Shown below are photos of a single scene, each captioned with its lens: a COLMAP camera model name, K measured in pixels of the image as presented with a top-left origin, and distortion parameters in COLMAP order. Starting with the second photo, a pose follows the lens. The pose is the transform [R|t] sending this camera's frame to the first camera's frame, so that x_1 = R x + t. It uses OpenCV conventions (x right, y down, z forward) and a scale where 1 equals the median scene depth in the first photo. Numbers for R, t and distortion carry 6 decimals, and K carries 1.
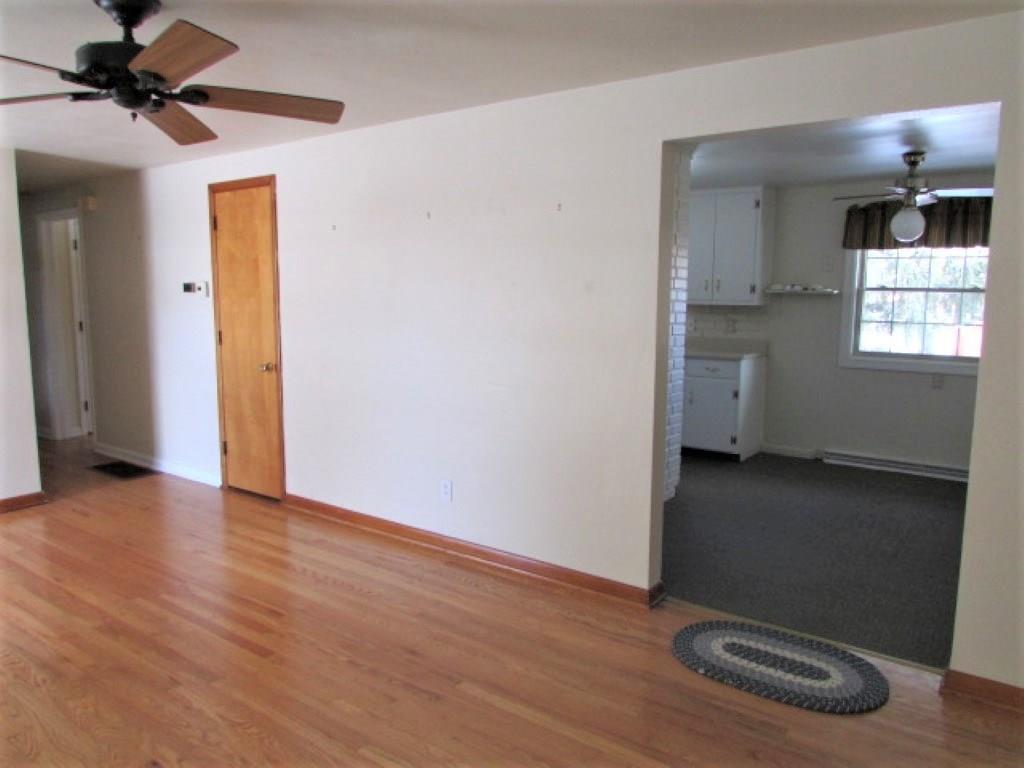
lens RADIAL K [[720.3, 0, 512.0], [0, 720.3, 384.0], [0, 0, 1]] dist [-0.047253, 0.000778]
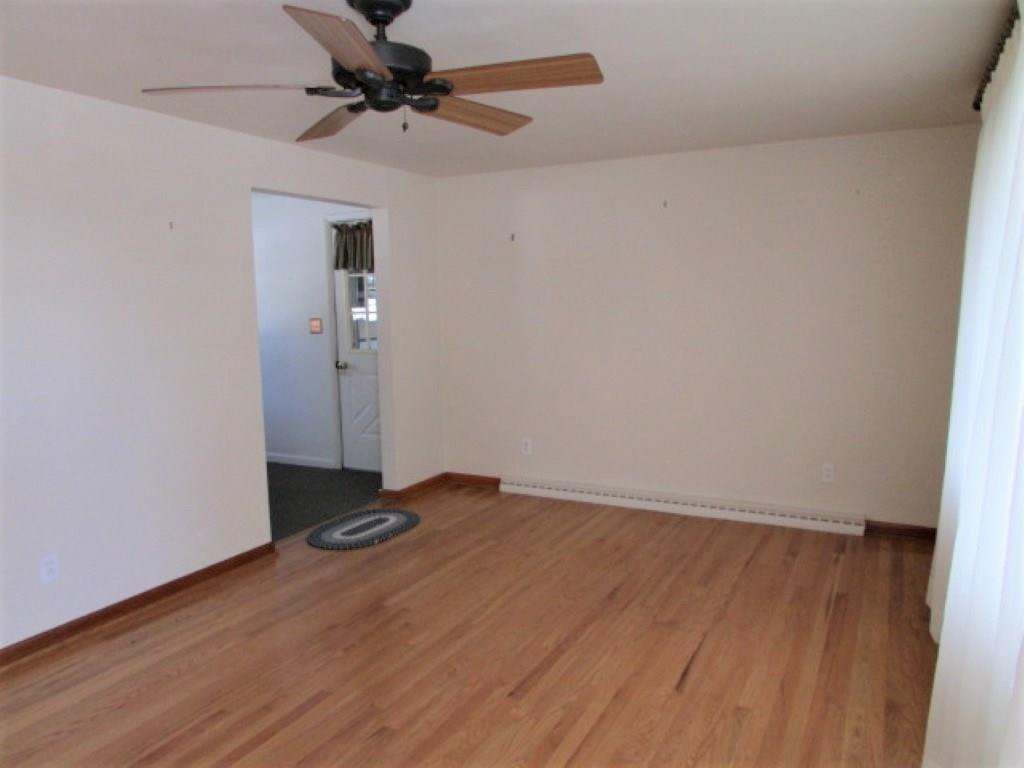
lens RADIAL K [[720.3, 0, 512.0], [0, 720.3, 384.0], [0, 0, 1]] dist [-0.047253, 0.000778]
pose [[-0.116697, -0.141342, 0.983059, -1.235581], [0.138646, 0.977811, 0.157046, -0.145058], [-0.983442, 0.154624, -0.094511, 0.758816]]
